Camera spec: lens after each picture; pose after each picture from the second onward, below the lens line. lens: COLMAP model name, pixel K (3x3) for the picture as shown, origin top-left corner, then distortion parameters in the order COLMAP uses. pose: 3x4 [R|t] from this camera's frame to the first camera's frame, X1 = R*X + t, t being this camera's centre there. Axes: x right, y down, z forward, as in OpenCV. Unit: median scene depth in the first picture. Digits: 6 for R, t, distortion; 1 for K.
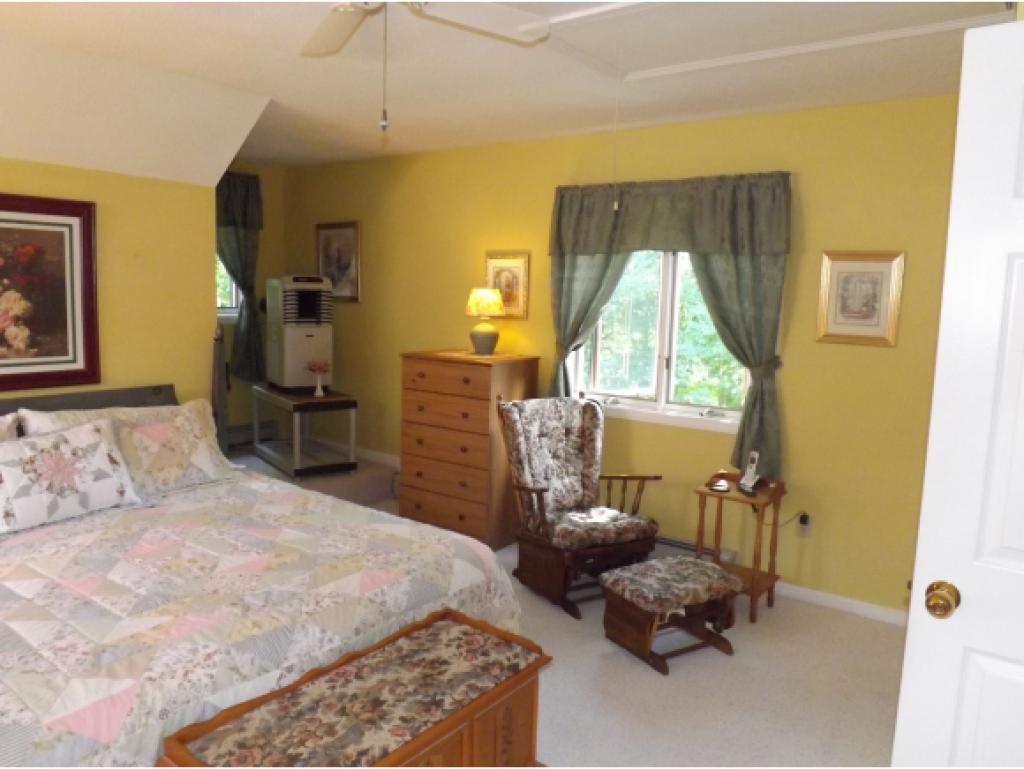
lens RADIAL K [[750.7, 0, 504.5], [0, 750.7, 385.1], [0, 0, 1]] dist [-0.056908, 0.013628]
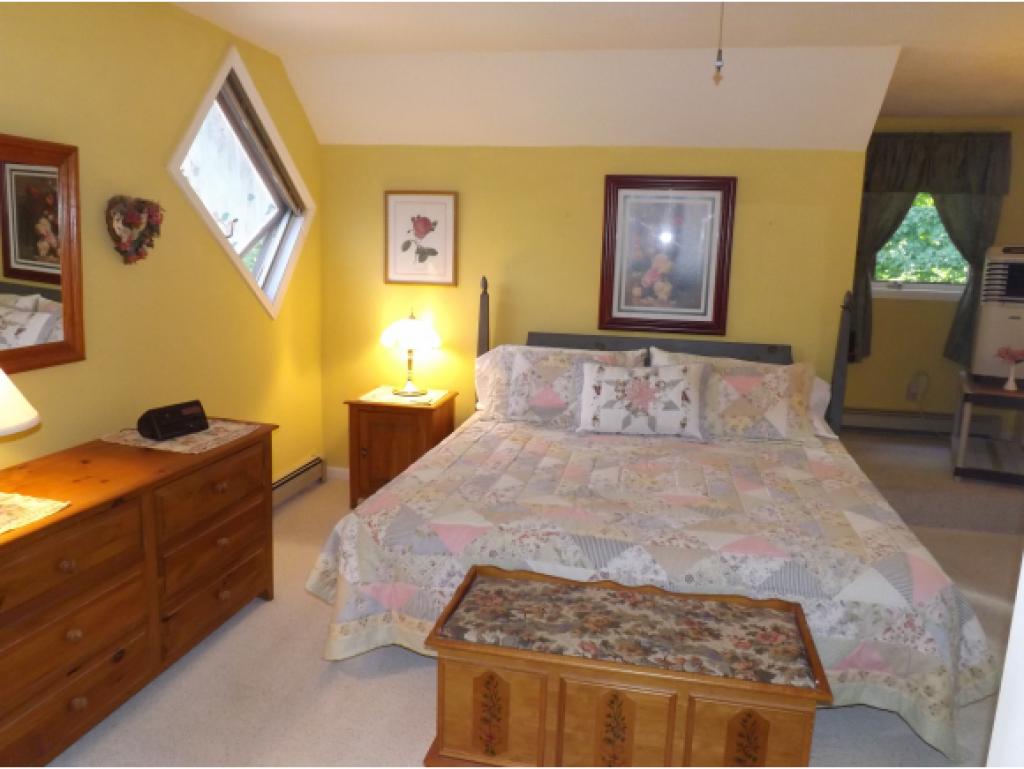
lens RADIAL K [[750.7, 0, 507.9], [0, 750.7, 382.9], [0, 0, 1]] dist [-0.056908, 0.013628]
pose [[0.416409, 0.142782, -0.897896, 0.419278], [-0.130679, 0.986736, 0.096305, 0.002149], [0.899737, 0.077234, 0.429545, 0.235840]]
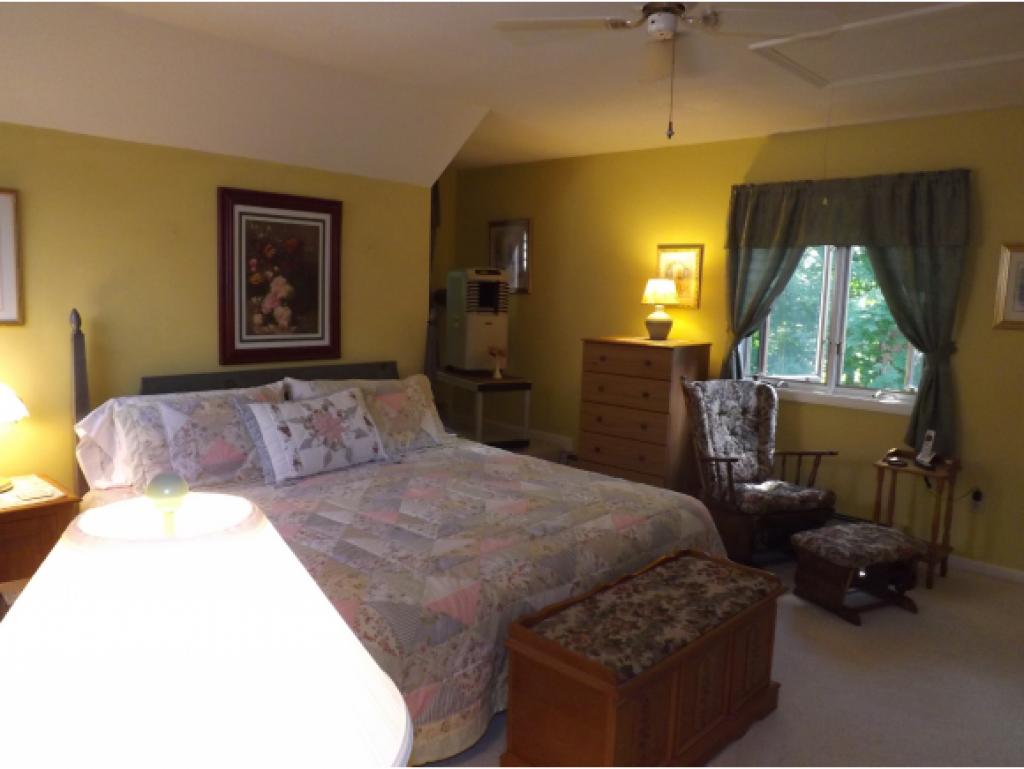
lens RADIAL K [[750.7, 0, 507.1], [0, 750.7, 385.1], [0, 0, 1]] dist [-0.056908, 0.013628]
pose [[0.993323, 0.015815, -0.114281, -0.179397], [-0.015907, 0.999873, 0.000104, 0.040509], [0.114268, 0.001714, 0.993448, -0.147919]]
